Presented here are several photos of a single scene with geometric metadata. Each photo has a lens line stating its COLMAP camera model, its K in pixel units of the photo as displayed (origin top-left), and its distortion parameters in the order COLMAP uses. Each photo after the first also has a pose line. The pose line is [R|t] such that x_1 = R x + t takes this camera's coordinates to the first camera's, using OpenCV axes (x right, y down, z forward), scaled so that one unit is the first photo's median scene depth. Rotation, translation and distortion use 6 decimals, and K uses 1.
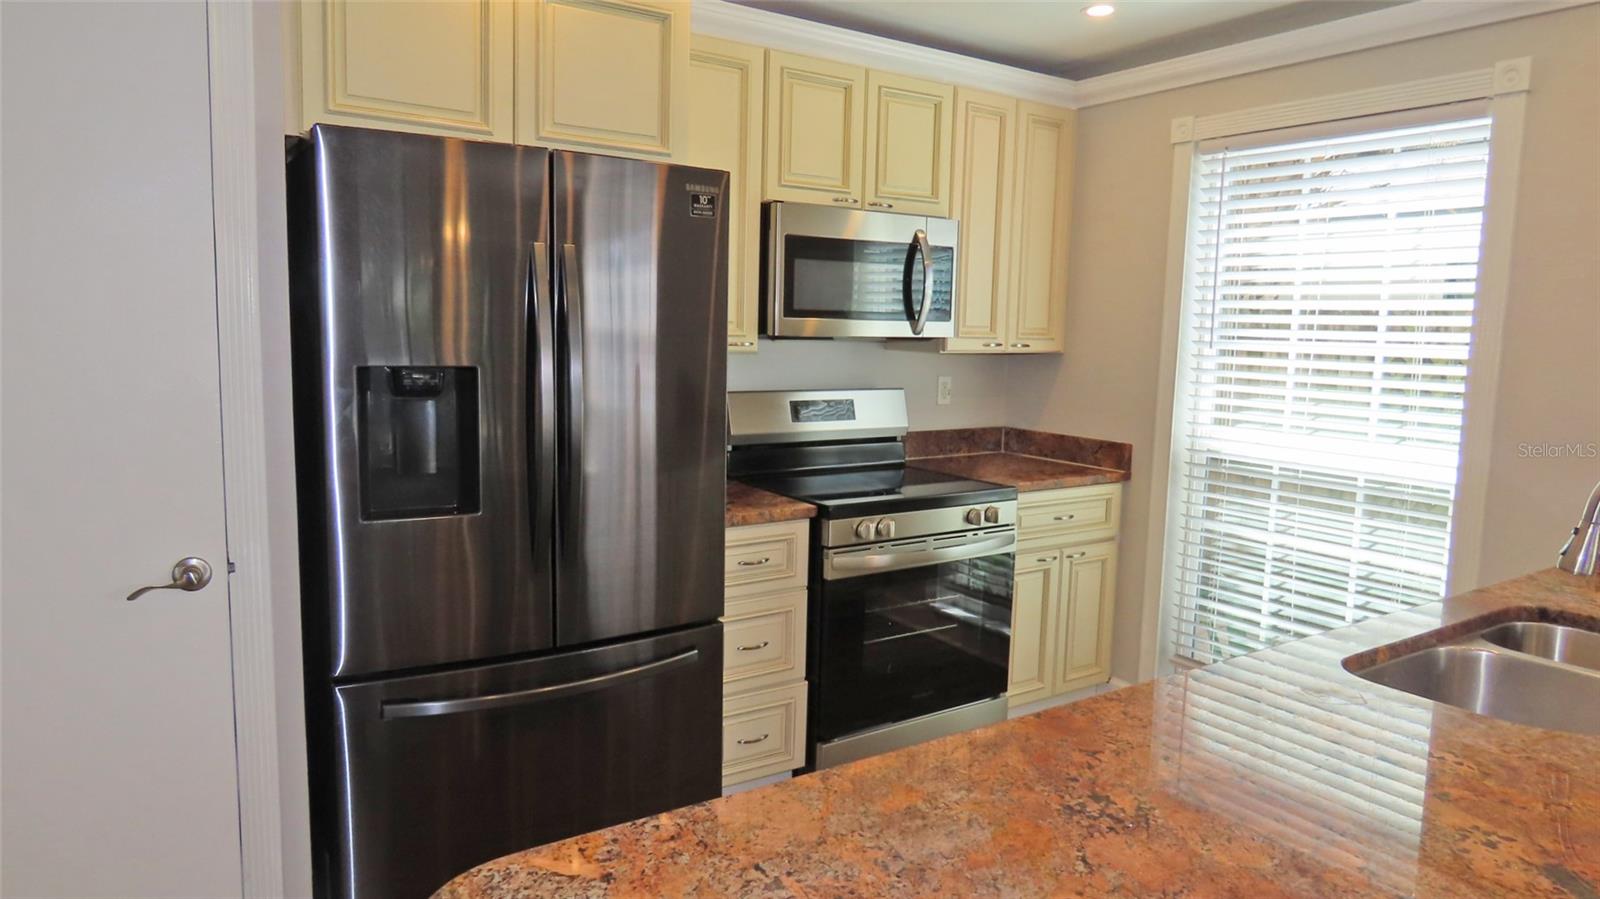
lens RADIAL K [[1020.6, 0, 801.1], [0, 1020.6, 452.1], [0, 0, 1]] dist [-0.010305, 0.006051]
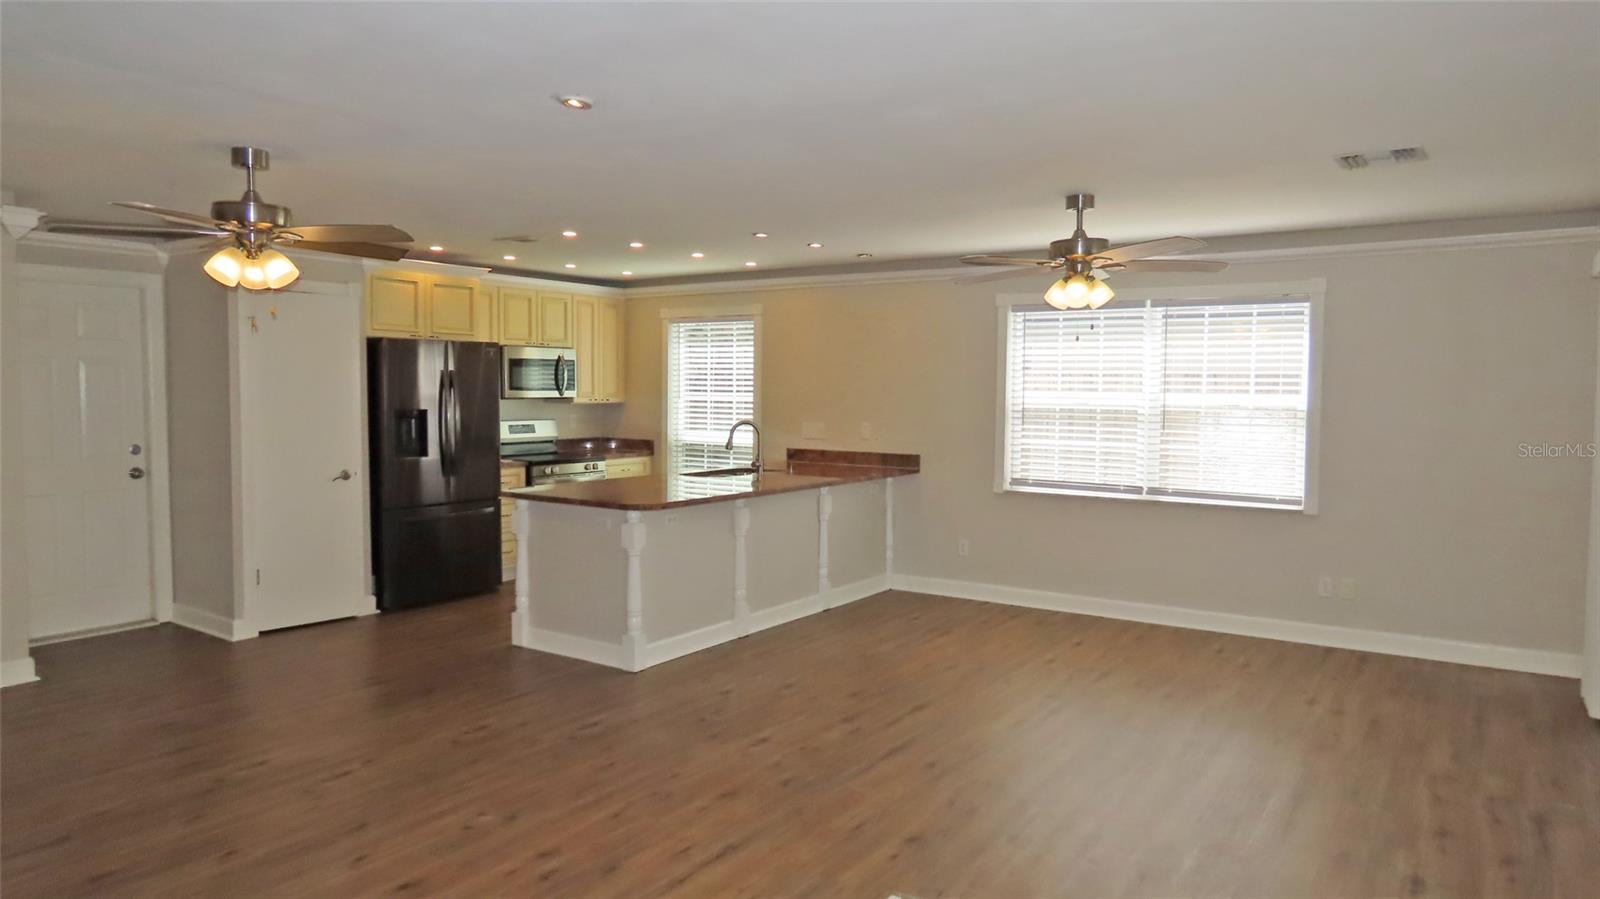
lens RADIAL K [[1020.6, 0, 796.4], [0, 1020.6, 441.8], [0, 0, 1]] dist [-0.010305, 0.006051]
pose [[0.930903, -0.033897, 0.363691, -0.252034], [0.056953, 0.996977, -0.052855, 0.153237], [-0.360800, 0.069916, 0.930019, -1.451064]]
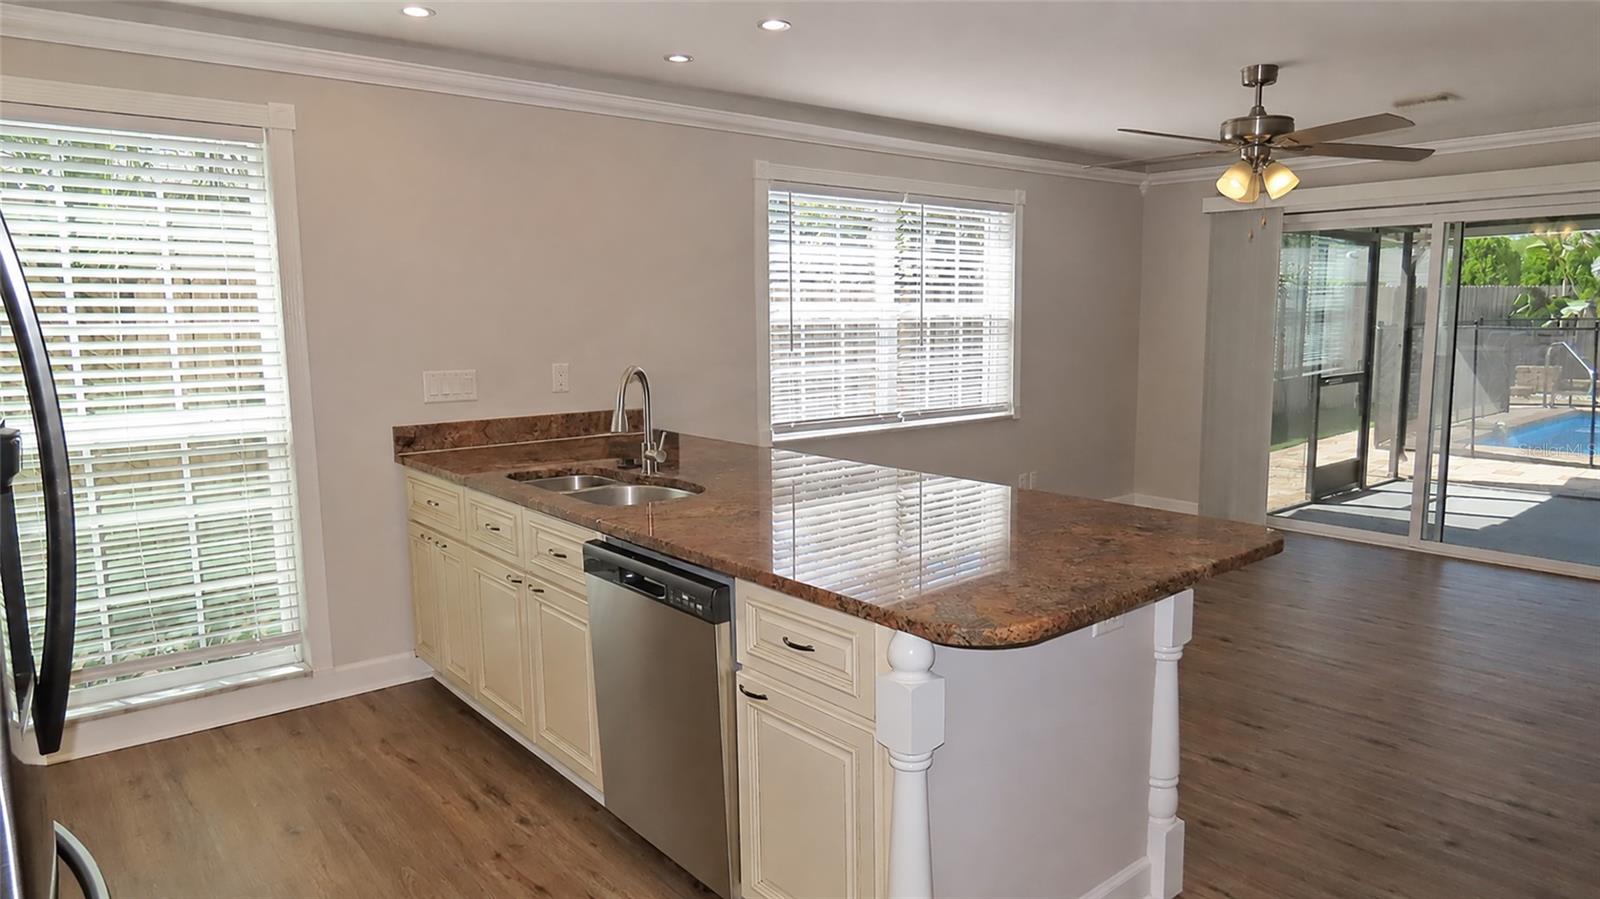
lens RADIAL K [[1020.6, 0, 804.6], [0, 1020.6, 461.2], [0, 0, 1]] dist [-0.010305, 0.006051]
pose [[-0.098821, -0.165189, 0.981299, -0.575308], [0.128048, 0.975816, 0.177161, -0.061511], [-0.986832, 0.143161, -0.075279, 0.376698]]
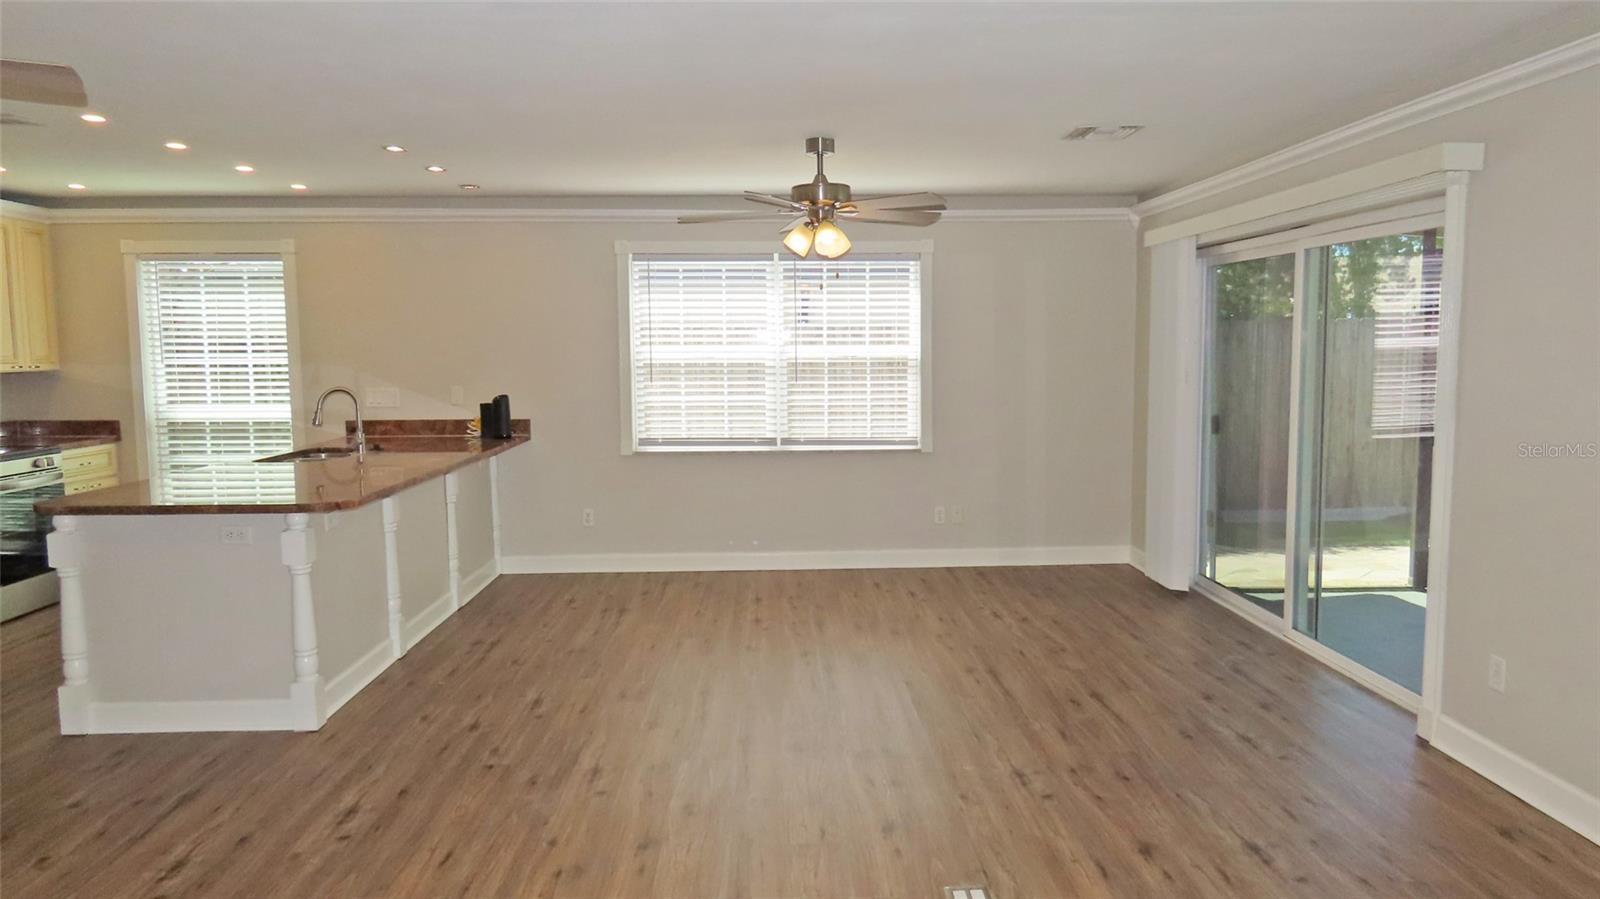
lens RADIAL K [[1020.6, 0, 802.9], [0, 1020.6, 447.7], [0, 0, 1]] dist [-0.010305, 0.006051]
pose [[0.530464, -0.106941, 0.840935, -0.565677], [0.120850, 0.991419, 0.049845, 0.100953], [-0.839049, 0.075187, 0.538835, -0.994359]]
